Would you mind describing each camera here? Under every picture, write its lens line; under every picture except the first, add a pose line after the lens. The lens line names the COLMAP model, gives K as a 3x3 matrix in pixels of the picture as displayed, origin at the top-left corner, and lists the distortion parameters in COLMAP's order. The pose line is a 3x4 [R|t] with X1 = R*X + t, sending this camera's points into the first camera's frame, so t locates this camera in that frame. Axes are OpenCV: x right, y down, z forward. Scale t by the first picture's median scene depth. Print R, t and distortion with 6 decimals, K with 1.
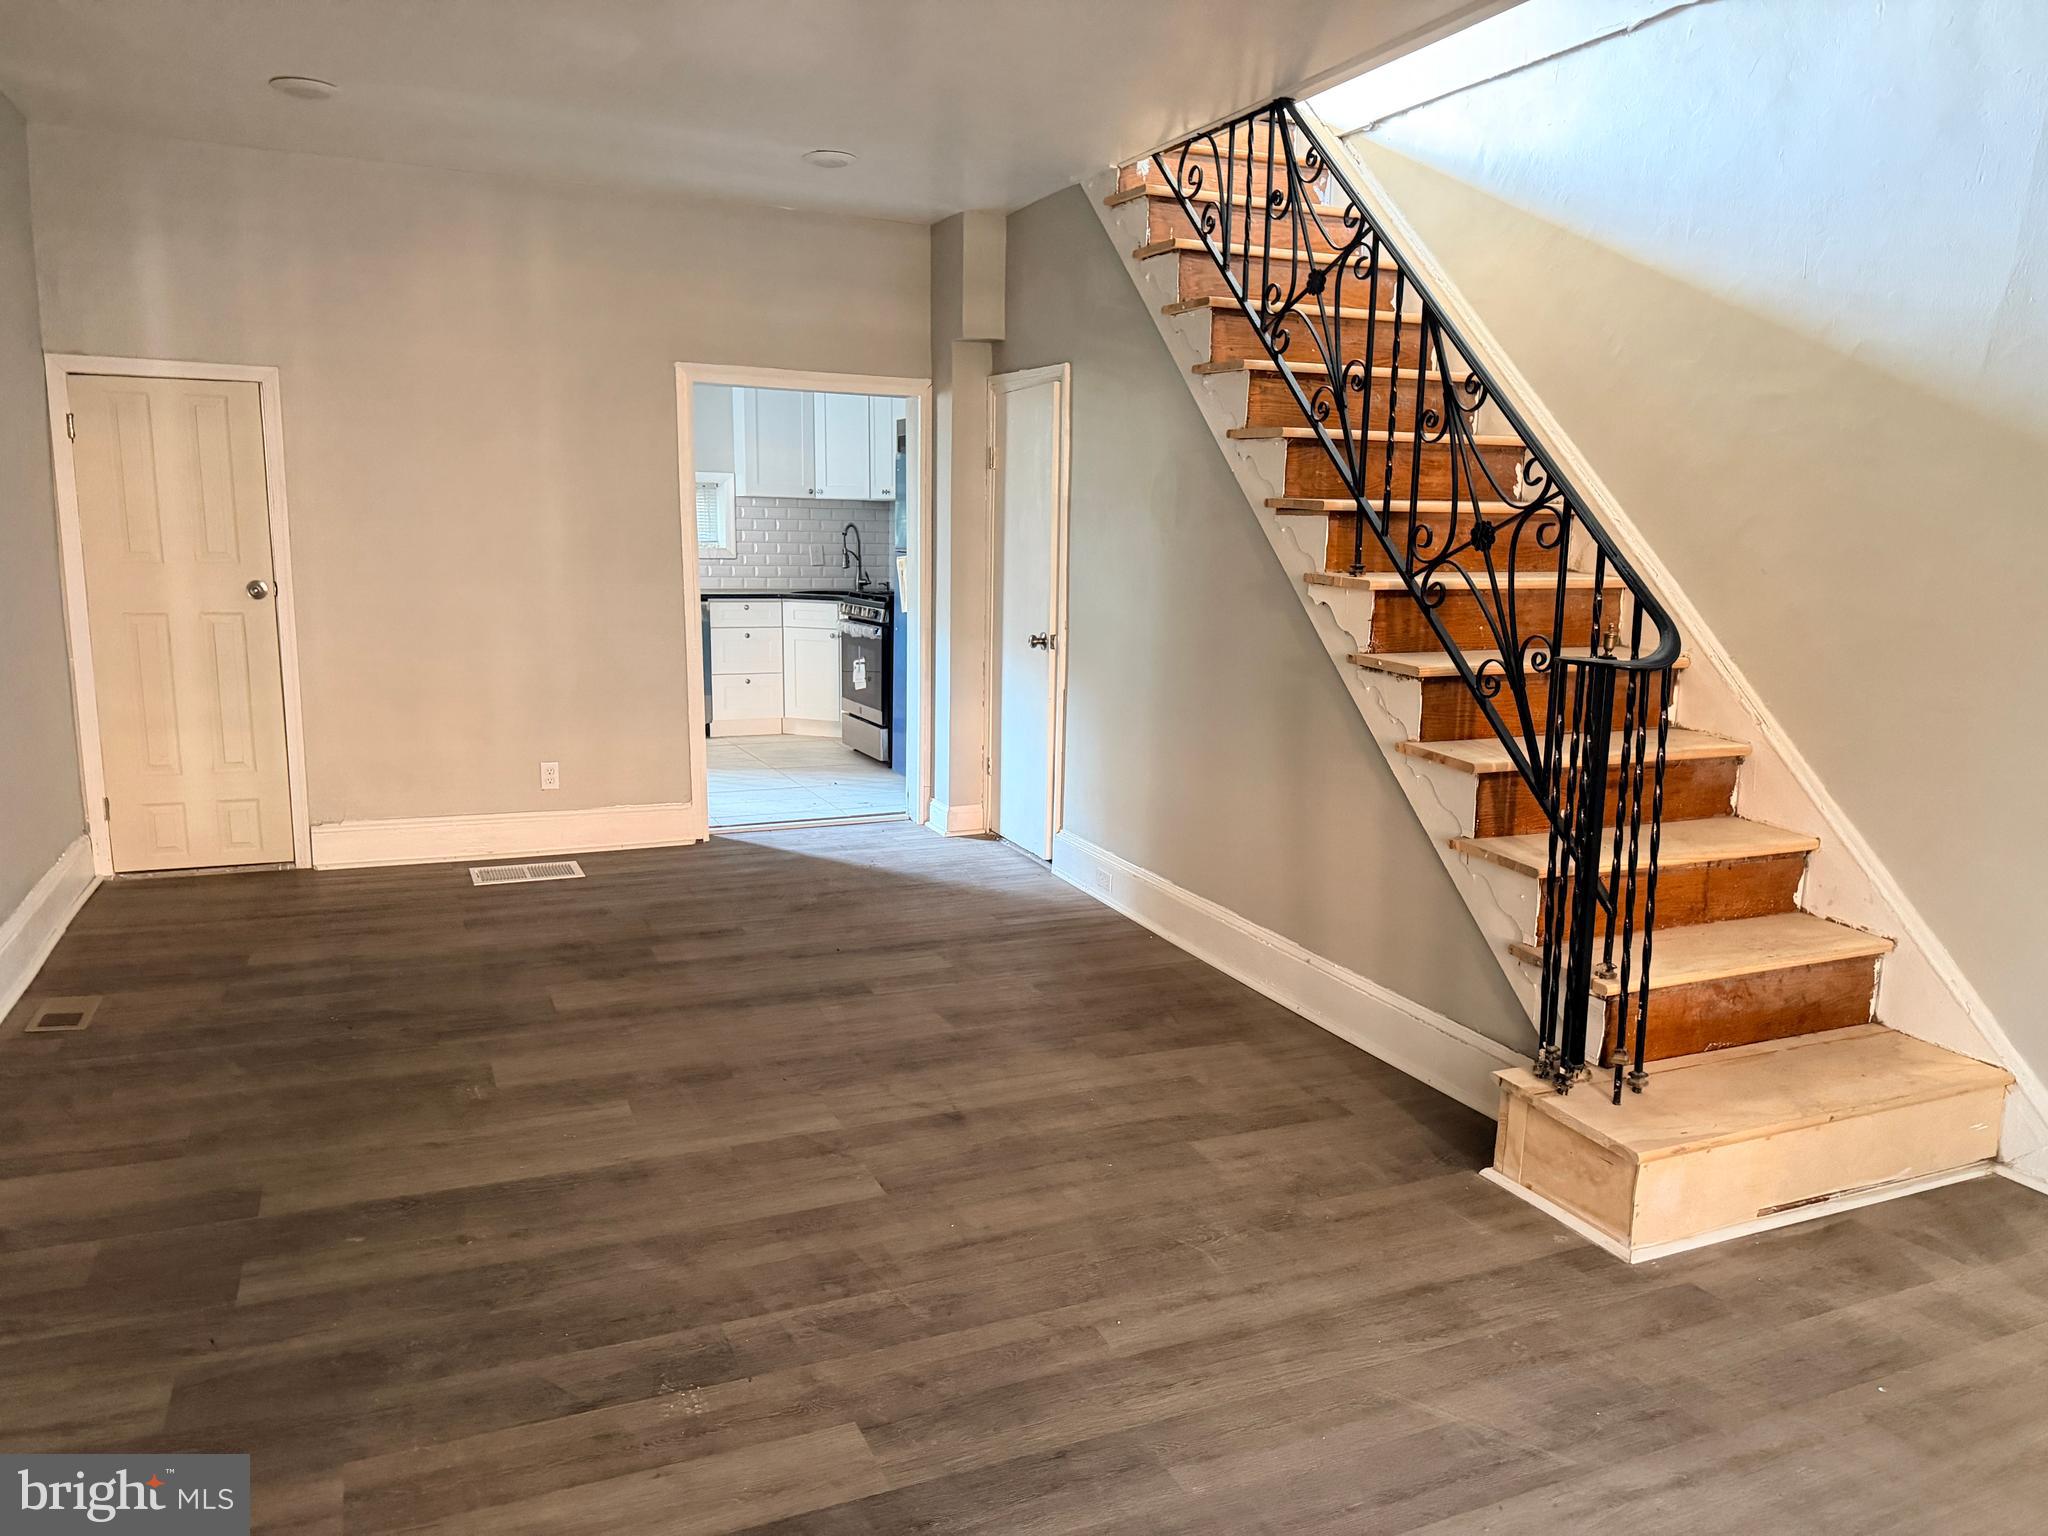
lens RADIAL K [[1436.0, 0, 1036.3], [0, 1436.0, 764.8], [0, 0, 1]] dist [0.058684, -0.071122]
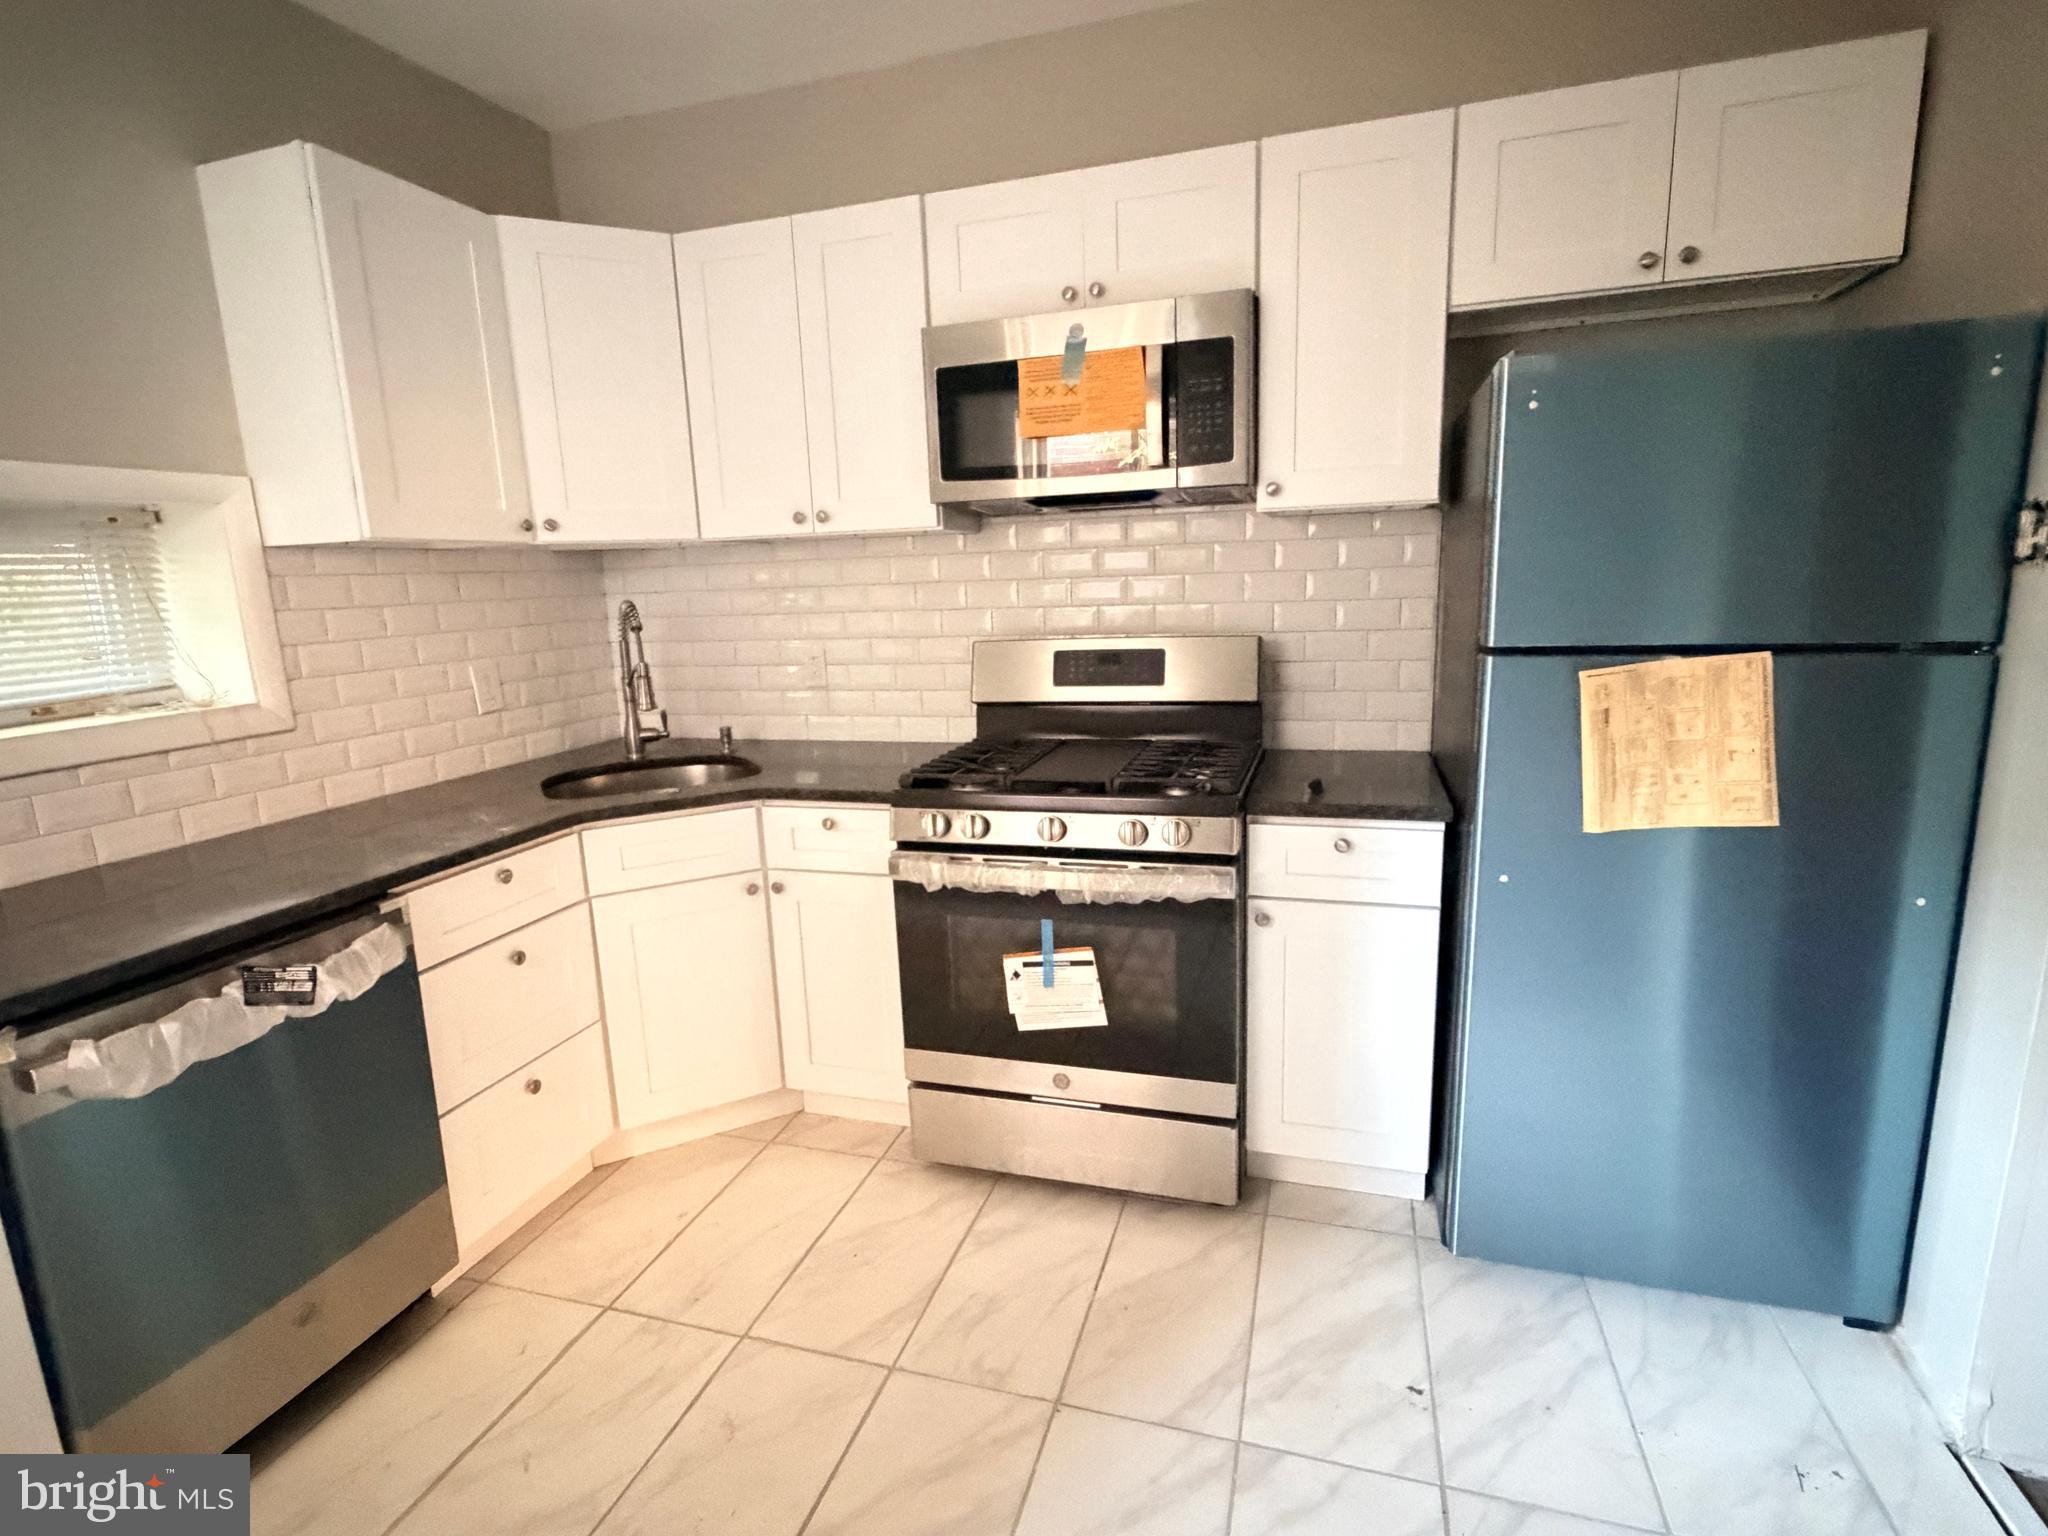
lens RADIAL K [[1015.2, 0, 1013.8], [0, 1015.2, 771.2], [0, 0, 1]] dist [-0.004440, 0.001398]
pose [[0.669376, -0.183146, 0.719996, -0.421845], [0.168713, 0.981291, 0.092760, -0.197971], [-0.723514, 0.059382, 0.687751, 1.114853]]
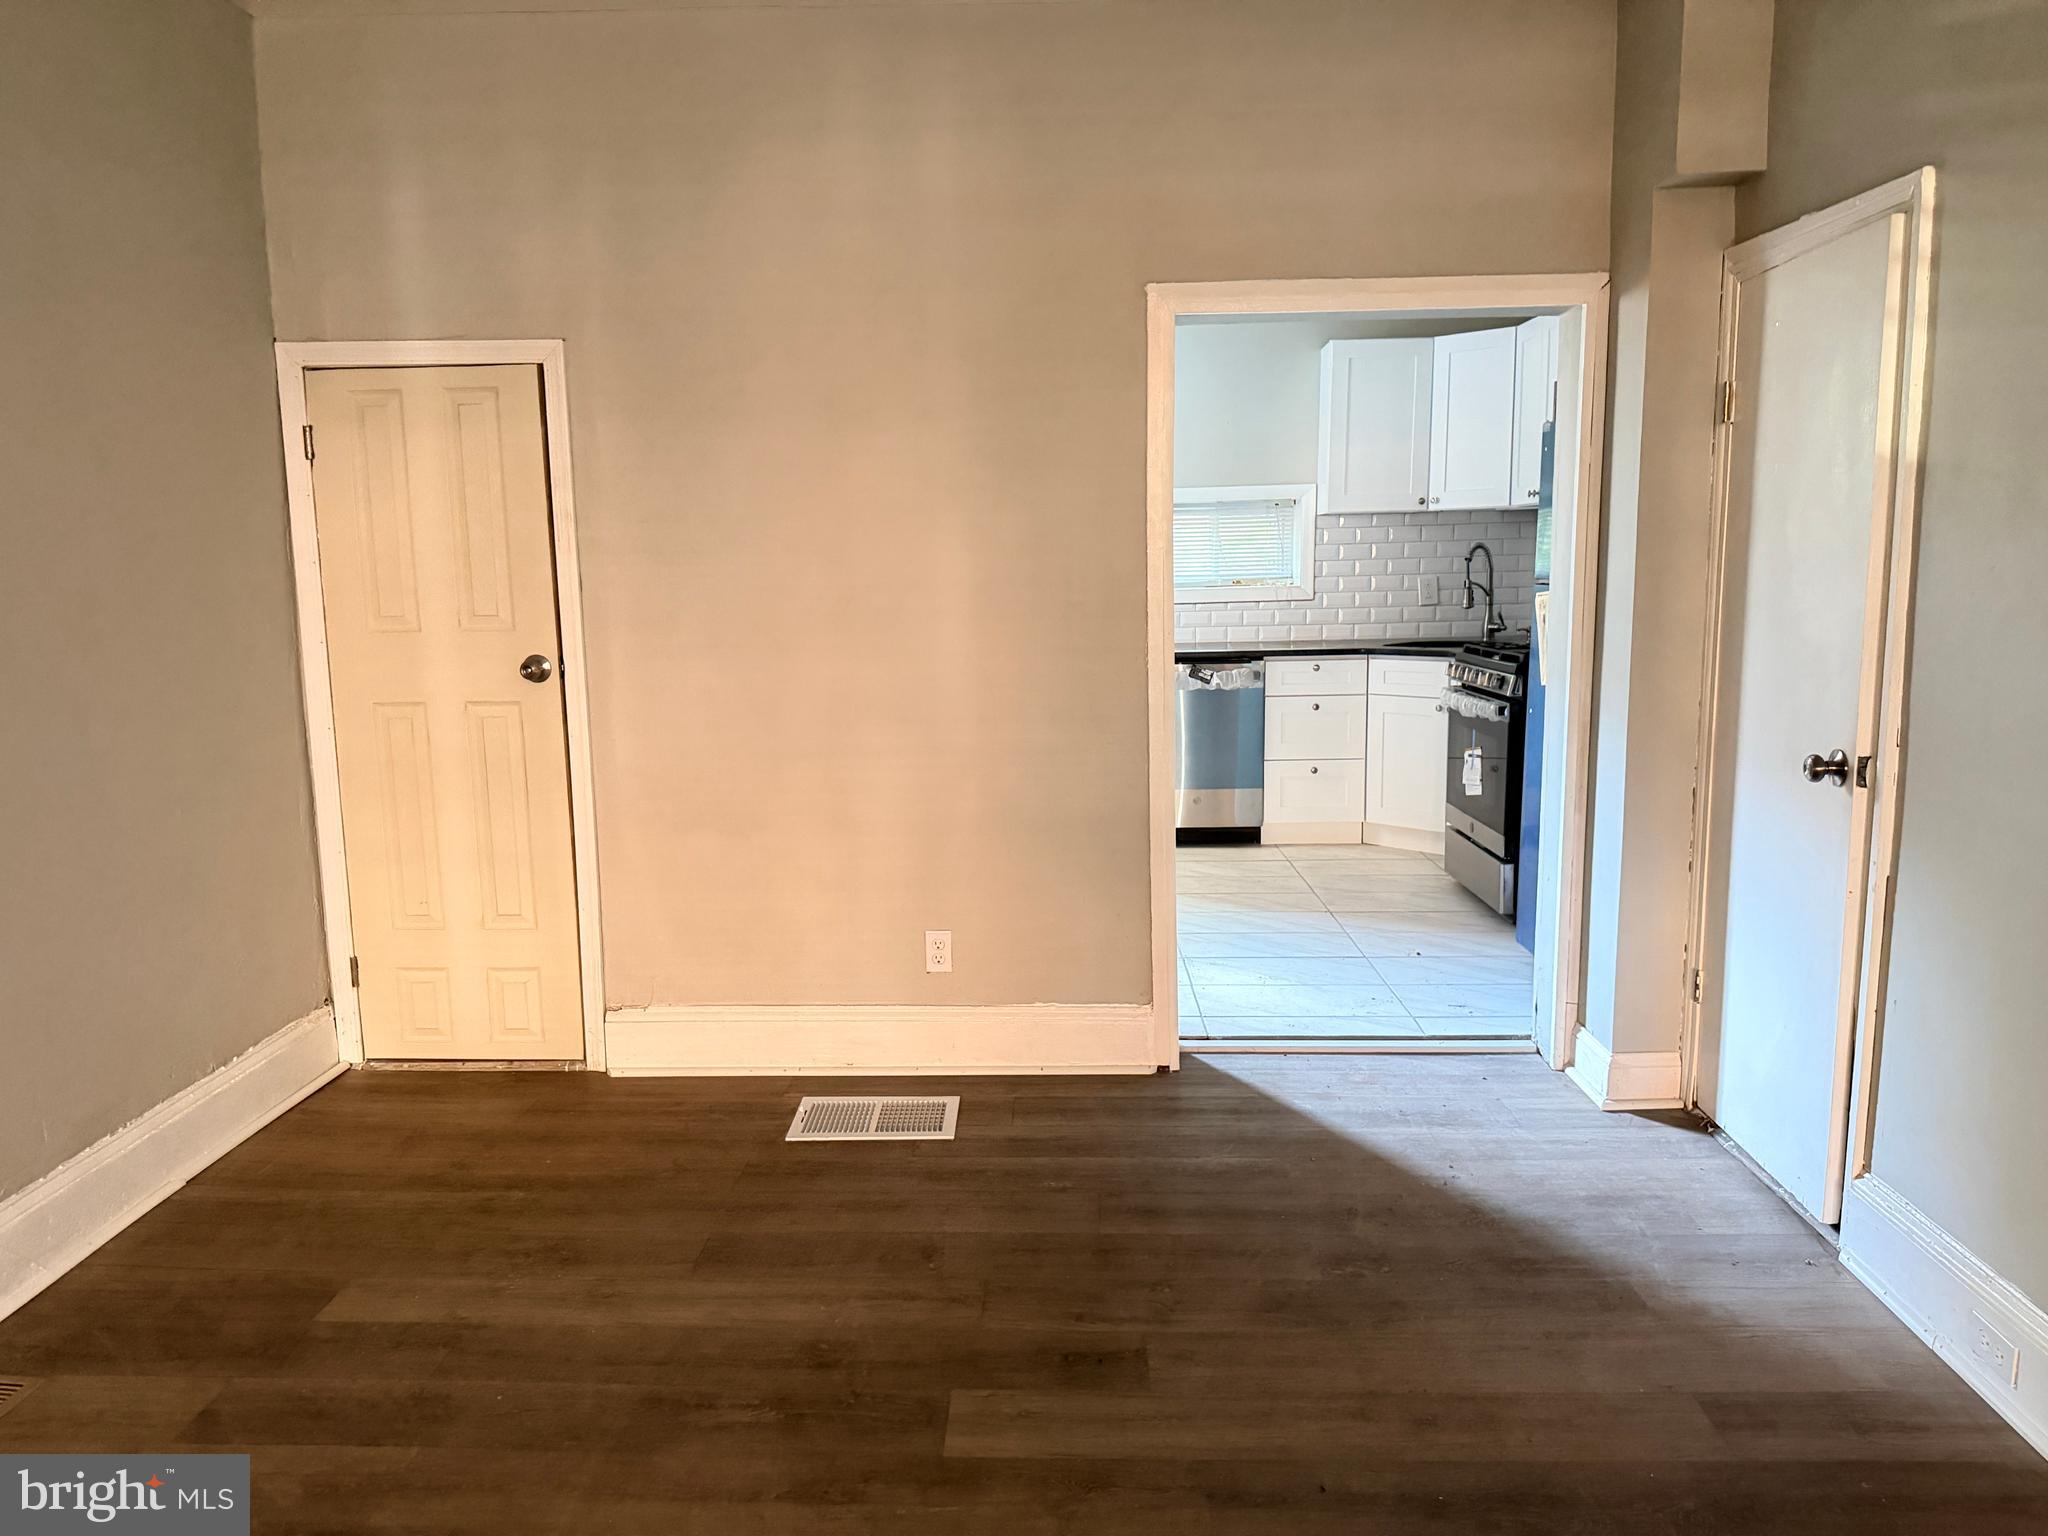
lens RADIAL K [[1436.0, 0, 1022.5], [0, 1436.0, 775.8], [0, 0, 1]] dist [0.058684, -0.071122]
pose [[0.897465, 0.033883, -0.439783, -0.024766], [-0.040177, 0.999180, -0.005009, -0.067594], [0.439253, 0.022164, 0.898090, 0.434655]]
